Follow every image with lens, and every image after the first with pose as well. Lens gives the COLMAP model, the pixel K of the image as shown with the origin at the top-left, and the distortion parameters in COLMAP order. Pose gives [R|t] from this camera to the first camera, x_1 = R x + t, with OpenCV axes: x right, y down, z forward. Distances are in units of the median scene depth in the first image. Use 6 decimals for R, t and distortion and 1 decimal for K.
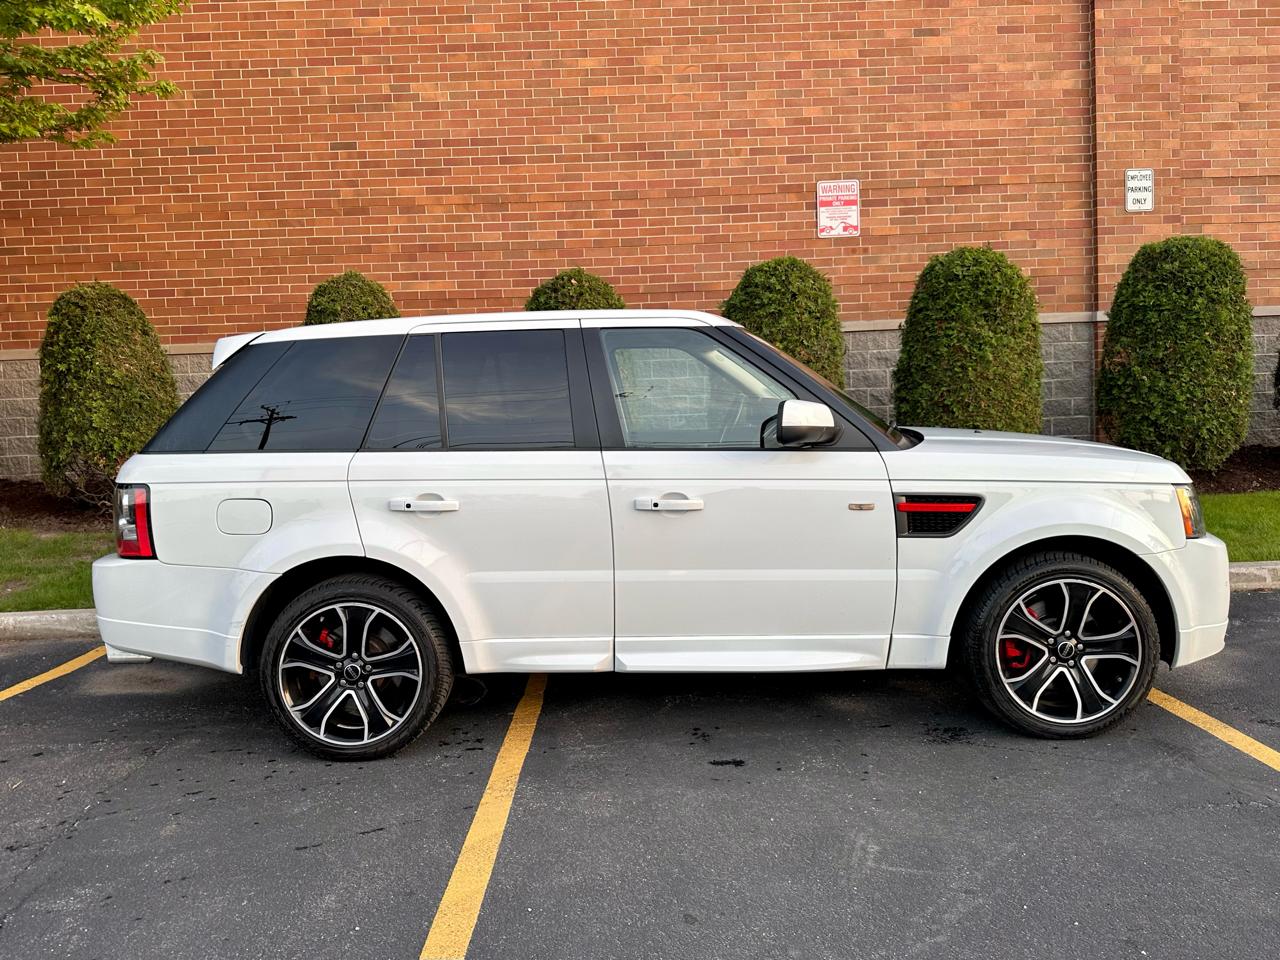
lens RADIAL K [[922.4, 0, 636.9], [0, 922.4, 448.0], [0, 0, 1]] dist [0.017303, -0.032122]
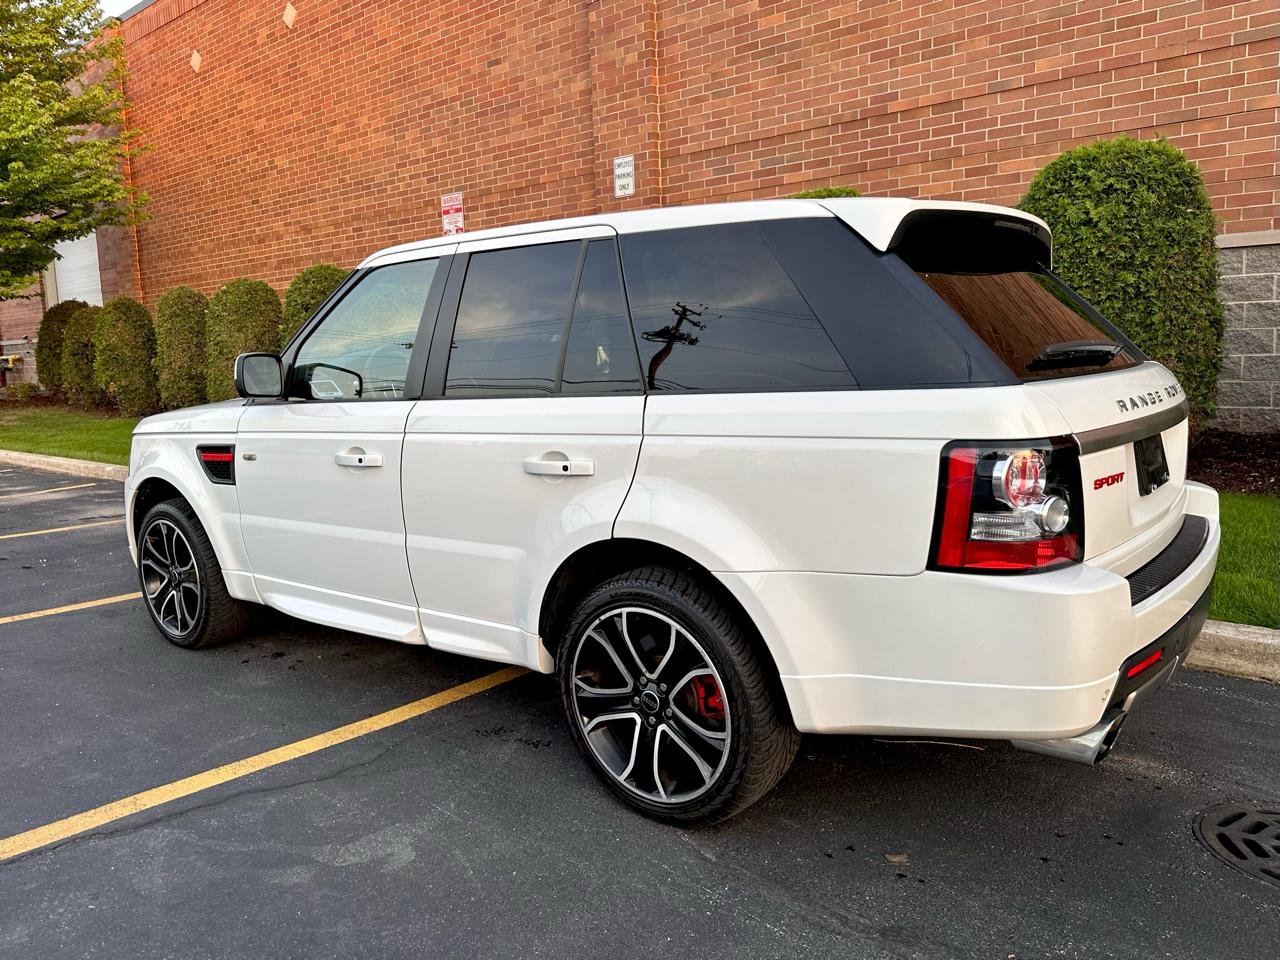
lens RADIAL K [[1005.4, 0, 640.0], [0, 1005.4, 482.3], [0, 0, 1]] dist [0.030428, -0.037654]
pose [[0.729224, 0.100375, -0.676873, 1.422608], [-0.045484, 0.994105, 0.098416, -0.038888], [0.682761, -0.040980, 0.729491, 0.136293]]
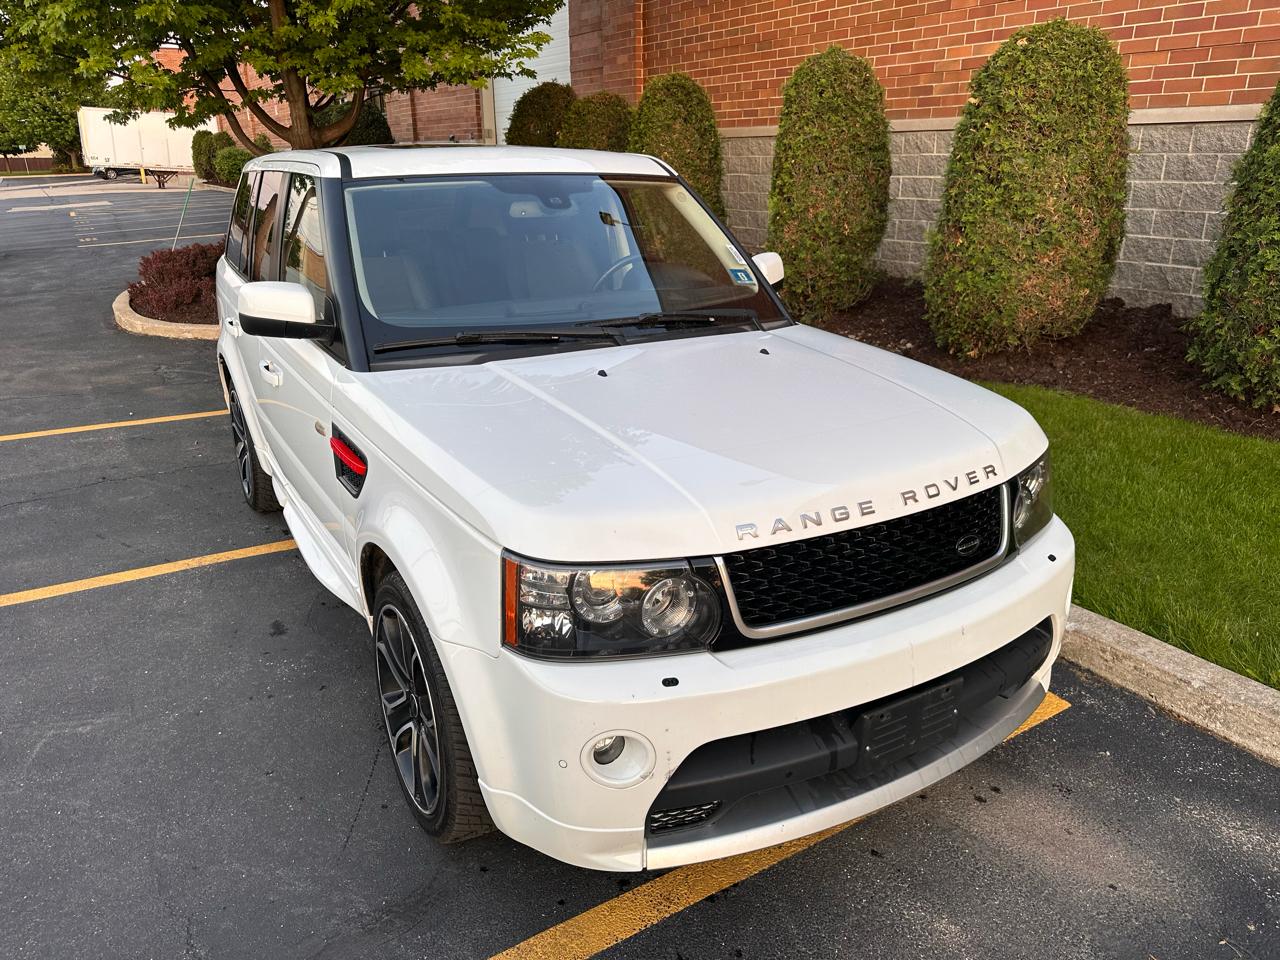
lens RADIAL K [[909.5, 0, 642.2], [0, 909.5, 491.1], [0, 0, 1]] dist [0.003090, -0.007814]
pose [[0.520023, 0.324947, -0.789928, 0.363949], [-0.072201, 0.938222, 0.338418, -0.060678], [0.851095, -0.118952, 0.511358, 0.287185]]
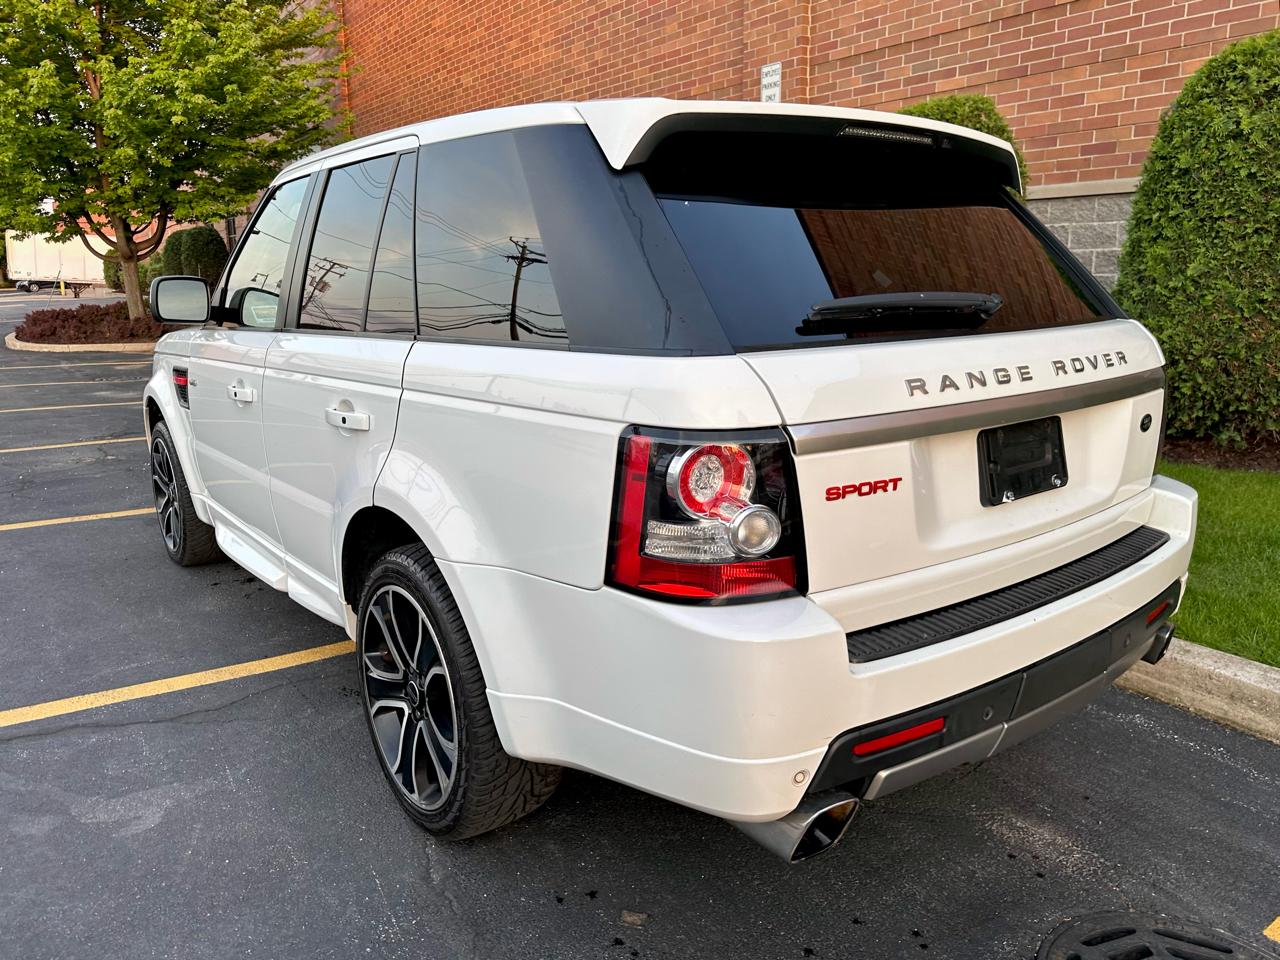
lens RADIAL K [[1005.4, 0, 640.0], [0, 1005.4, 482.3], [0, 0, 1]] dist [0.030428, -0.037654]
pose [[0.539535, 0.198045, -0.818340, 1.473103], [-0.075571, 0.979410, 0.187201, -0.054597], [0.838565, -0.039159, 0.543393, 0.276944]]
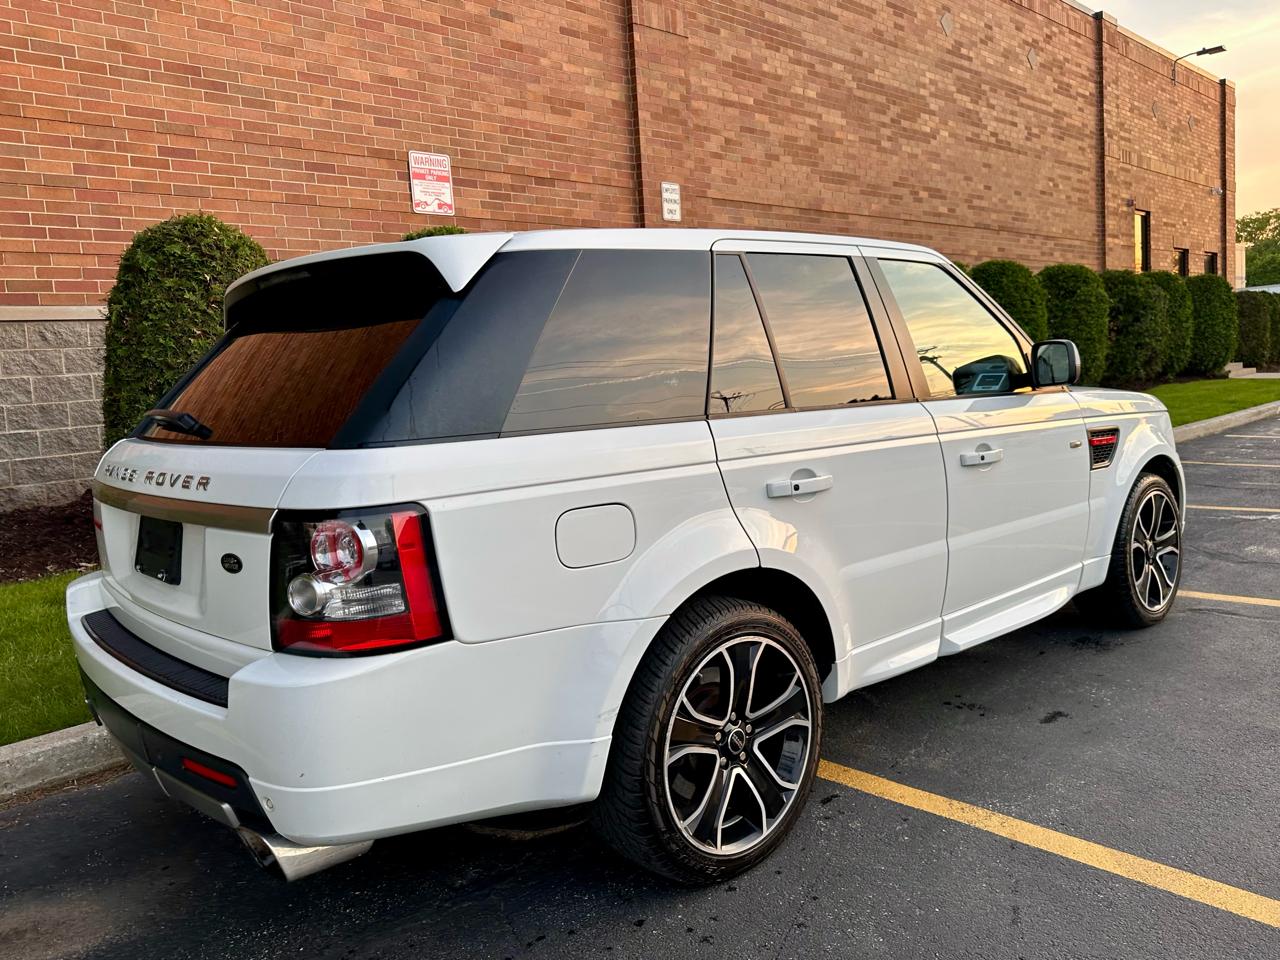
lens RADIAL K [[919.1, 0, 699.2], [0, 919.1, 448.8], [0, 0, 1]] dist [0.006326, -0.012450]
pose [[0.721609, -0.072852, 0.688457, -0.244017], [0.076771, 0.996735, 0.025006, 0.002366], [-0.688031, 0.034809, 0.724846, 0.162523]]
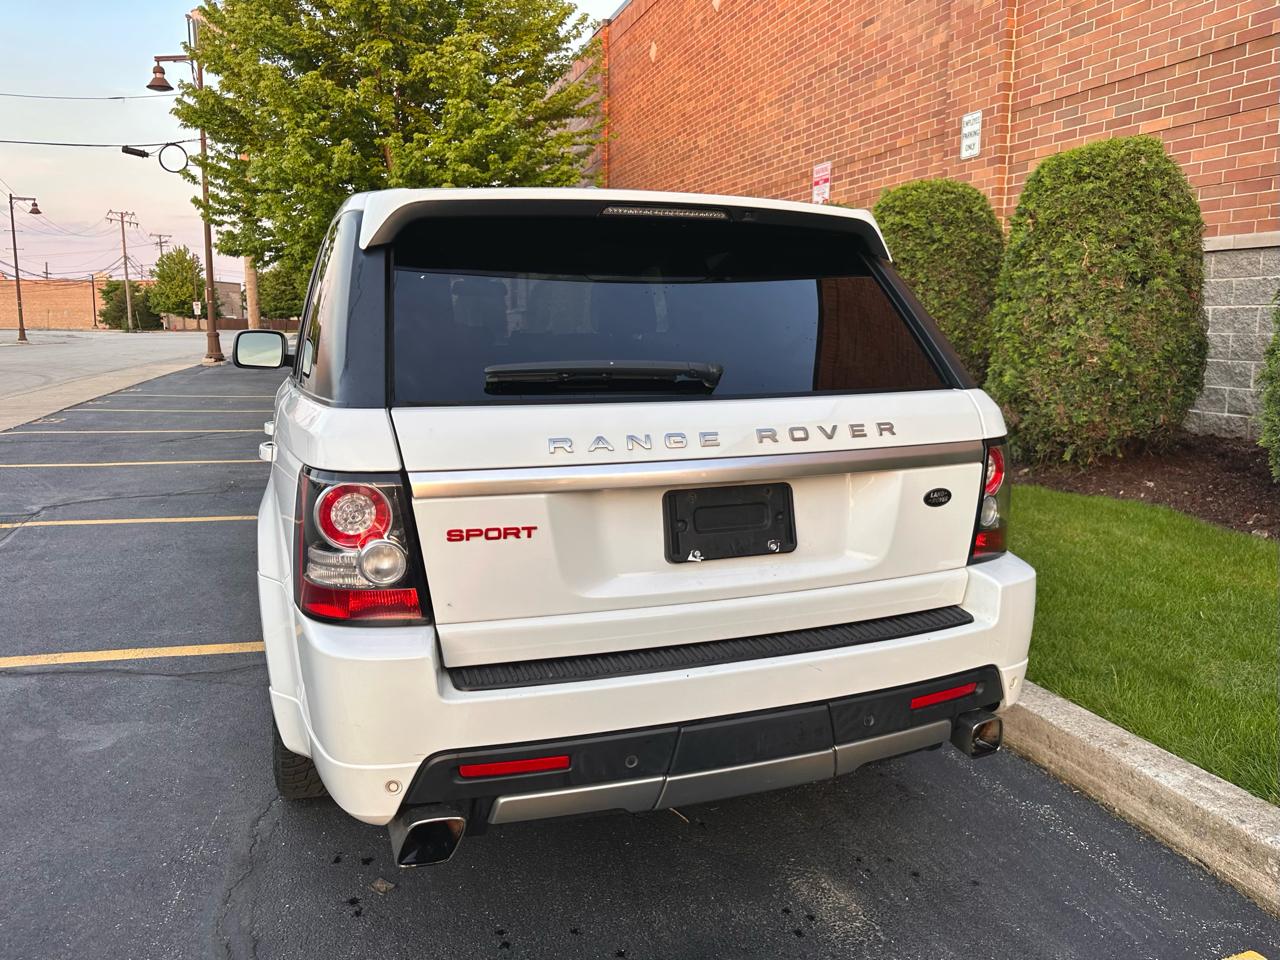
lens RADIAL K [[1020.1, 0, 590.6], [0, 1020.1, 464.3], [0, 0, 1]] dist [0.012988, -0.017099]
pose [[0.235282, 0.163446, -0.958086, 1.549367], [-0.095012, 0.984905, 0.144689, -0.060564], [0.967272, 0.056987, 0.247259, 0.385049]]
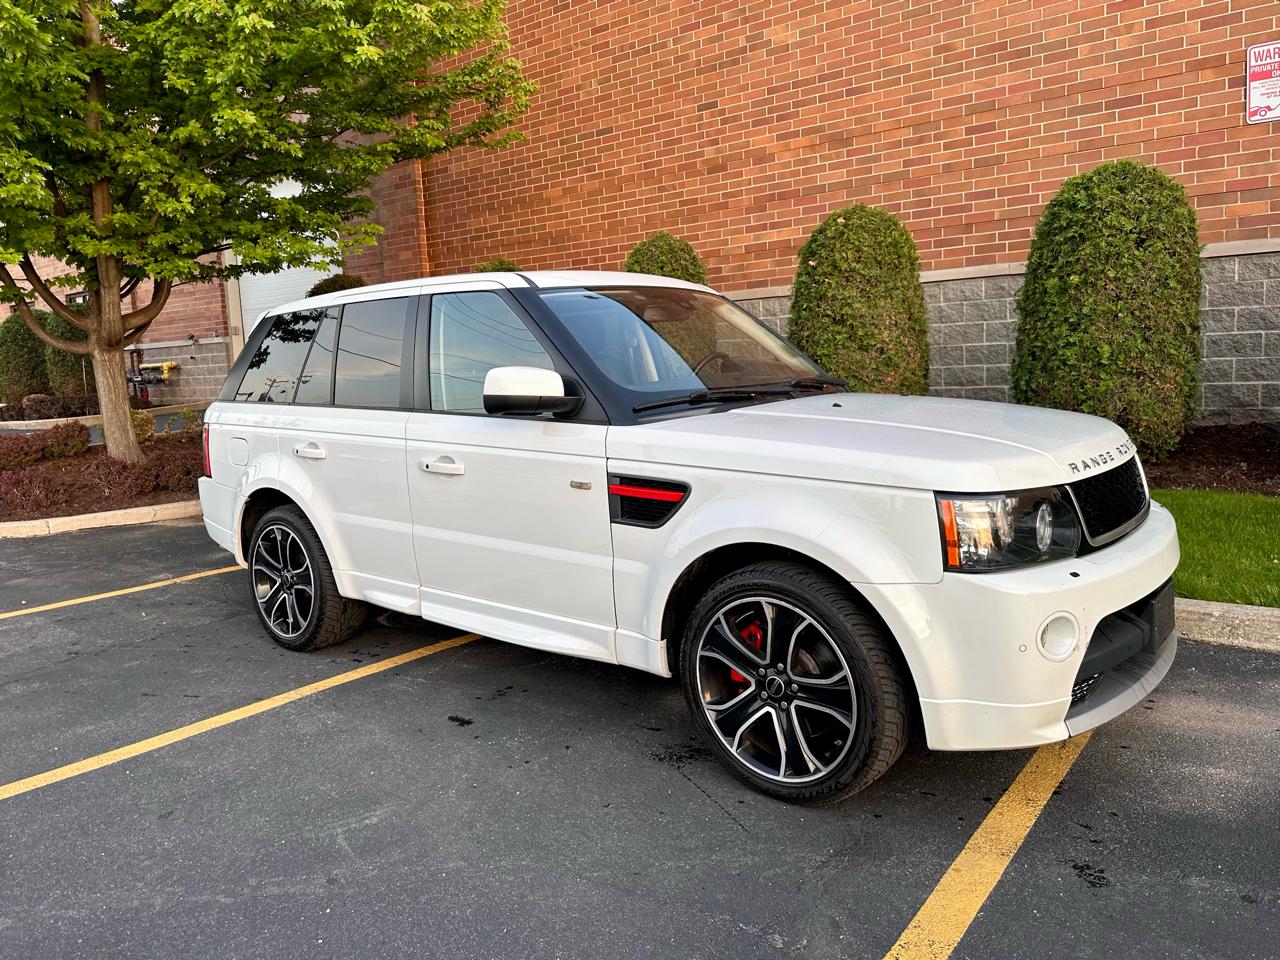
lens RADIAL K [[923.2, 0, 638.6], [0, 923.2, 452.2], [0, 0, 1]] dist [0.052707, -0.075025]
pose [[0.781033, 0.063561, -0.621246, 0.298482], [-0.021969, 0.996988, 0.074384, -0.012812], [0.624103, -0.044448, 0.780077, 0.113148]]
